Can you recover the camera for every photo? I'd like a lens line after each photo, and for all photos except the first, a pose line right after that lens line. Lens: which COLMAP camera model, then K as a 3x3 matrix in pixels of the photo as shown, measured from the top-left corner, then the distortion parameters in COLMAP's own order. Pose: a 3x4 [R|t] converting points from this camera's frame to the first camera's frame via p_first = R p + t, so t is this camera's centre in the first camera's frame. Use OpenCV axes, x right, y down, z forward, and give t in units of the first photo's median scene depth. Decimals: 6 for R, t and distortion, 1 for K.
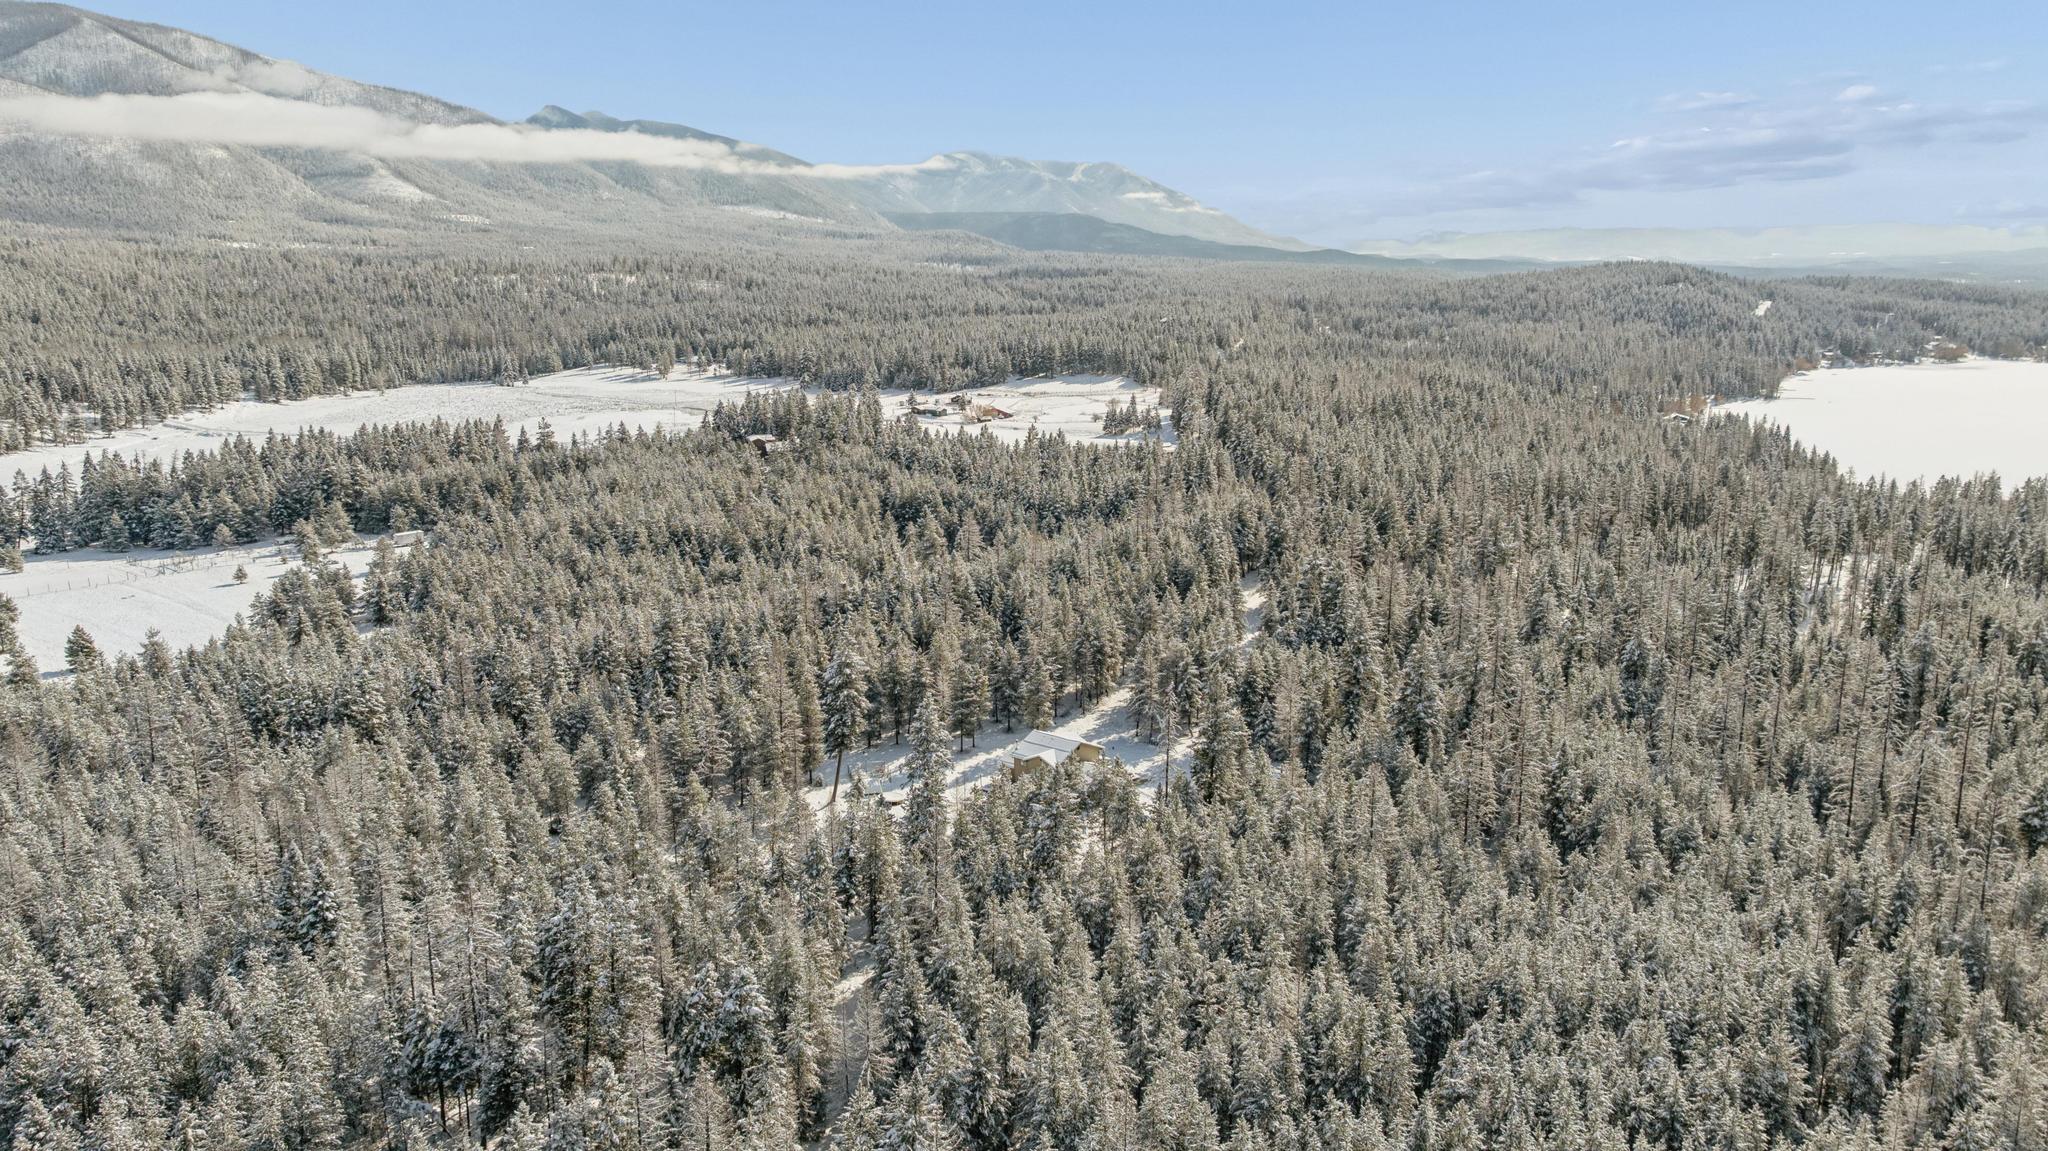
lens RADIAL K [[1488.1, 0, 1024.0], [0, 1488.1, 575.5], [0, 0, 1]] dist [-0.008642, -0.002711]
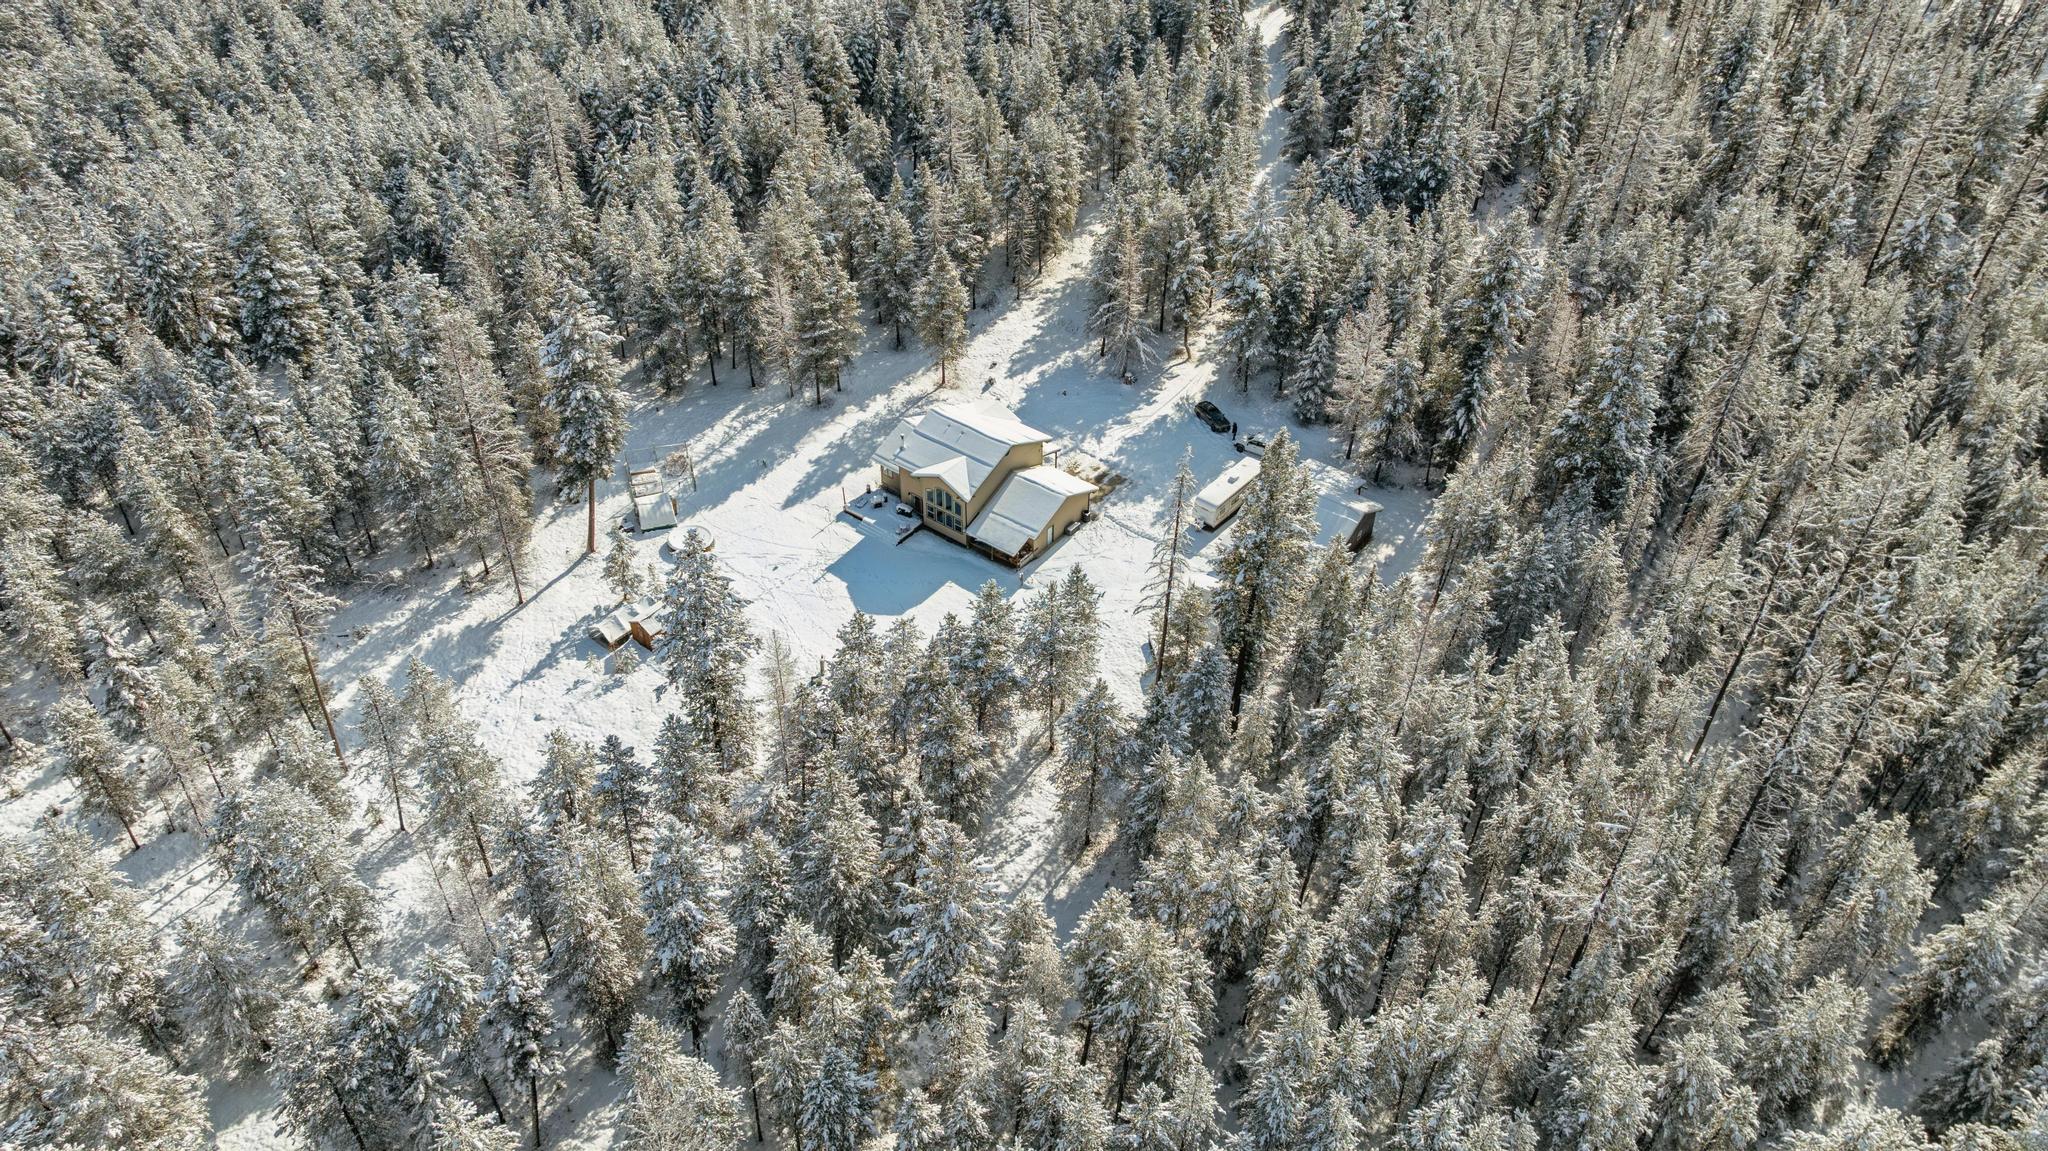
lens RADIAL K [[1488.1, 0, 1024.0], [0, 1488.1, 575.5], [0, 0, 1]] dist [-0.008642, -0.002711]
pose [[0.999176, -0.008967, 0.039596, 0.016862], [-0.009611, 0.895334, 0.445291, -0.086699], [-0.039445, -0.445305, 0.894510, 0.389330]]
